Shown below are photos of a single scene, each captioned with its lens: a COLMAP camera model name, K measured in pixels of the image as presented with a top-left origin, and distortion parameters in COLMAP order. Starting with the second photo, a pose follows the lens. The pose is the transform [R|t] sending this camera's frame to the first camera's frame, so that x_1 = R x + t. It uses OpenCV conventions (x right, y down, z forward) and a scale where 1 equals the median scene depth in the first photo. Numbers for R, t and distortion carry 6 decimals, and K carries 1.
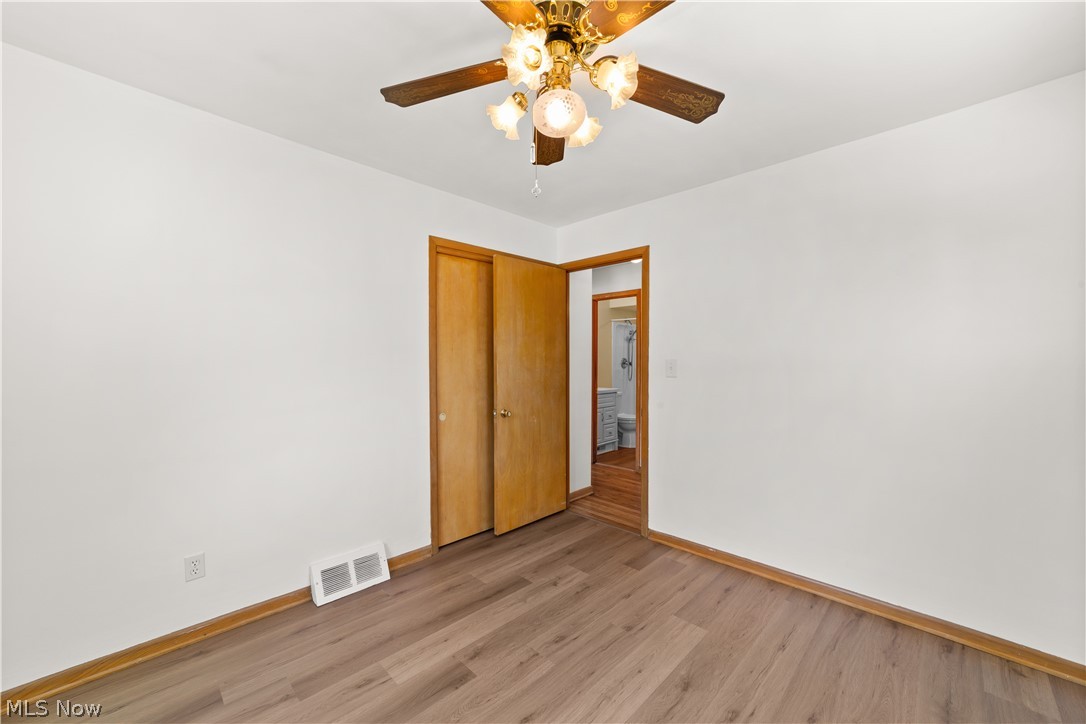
lens RADIAL K [[420.7, 0, 537.6], [0, 420.7, 361.3], [0, 0, 1]] dist [-0.013266, 0.005050]
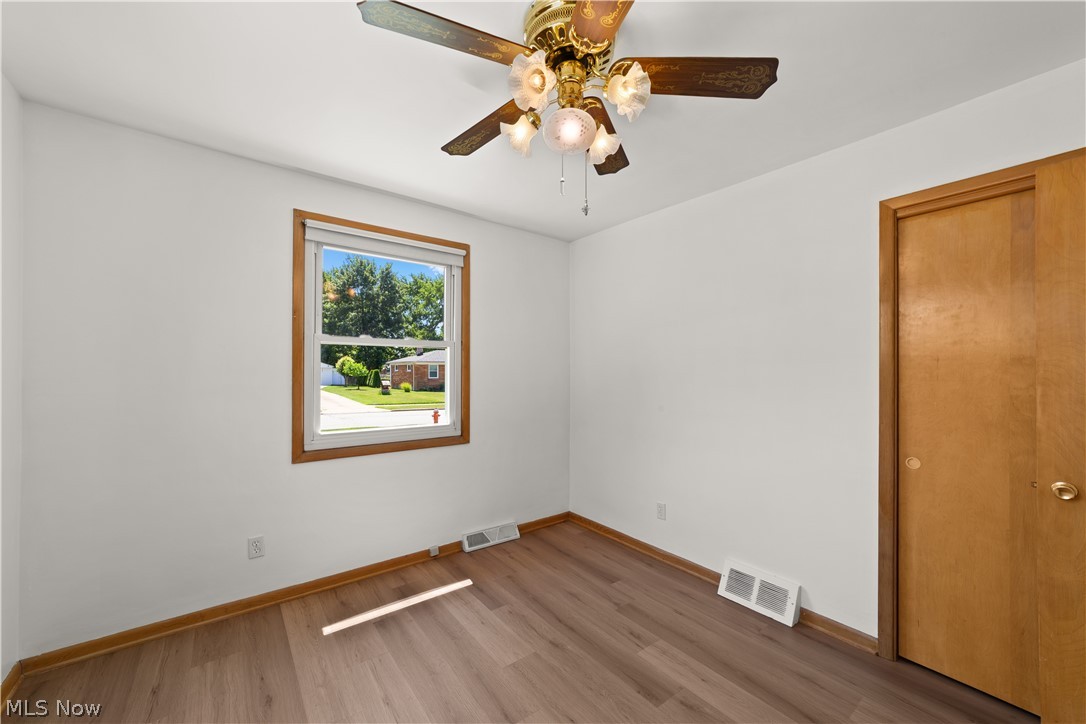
lens RADIAL K [[420.7, 0, 539.8], [0, 420.7, 362.1], [0, 0, 1]] dist [-0.013266, 0.005050]
pose [[-0.138704, -0.022972, -0.990067, 0.659936], [-0.006407, 0.999731, -0.022299, -0.009938], [0.990313, 0.003251, -0.138814, 0.667502]]
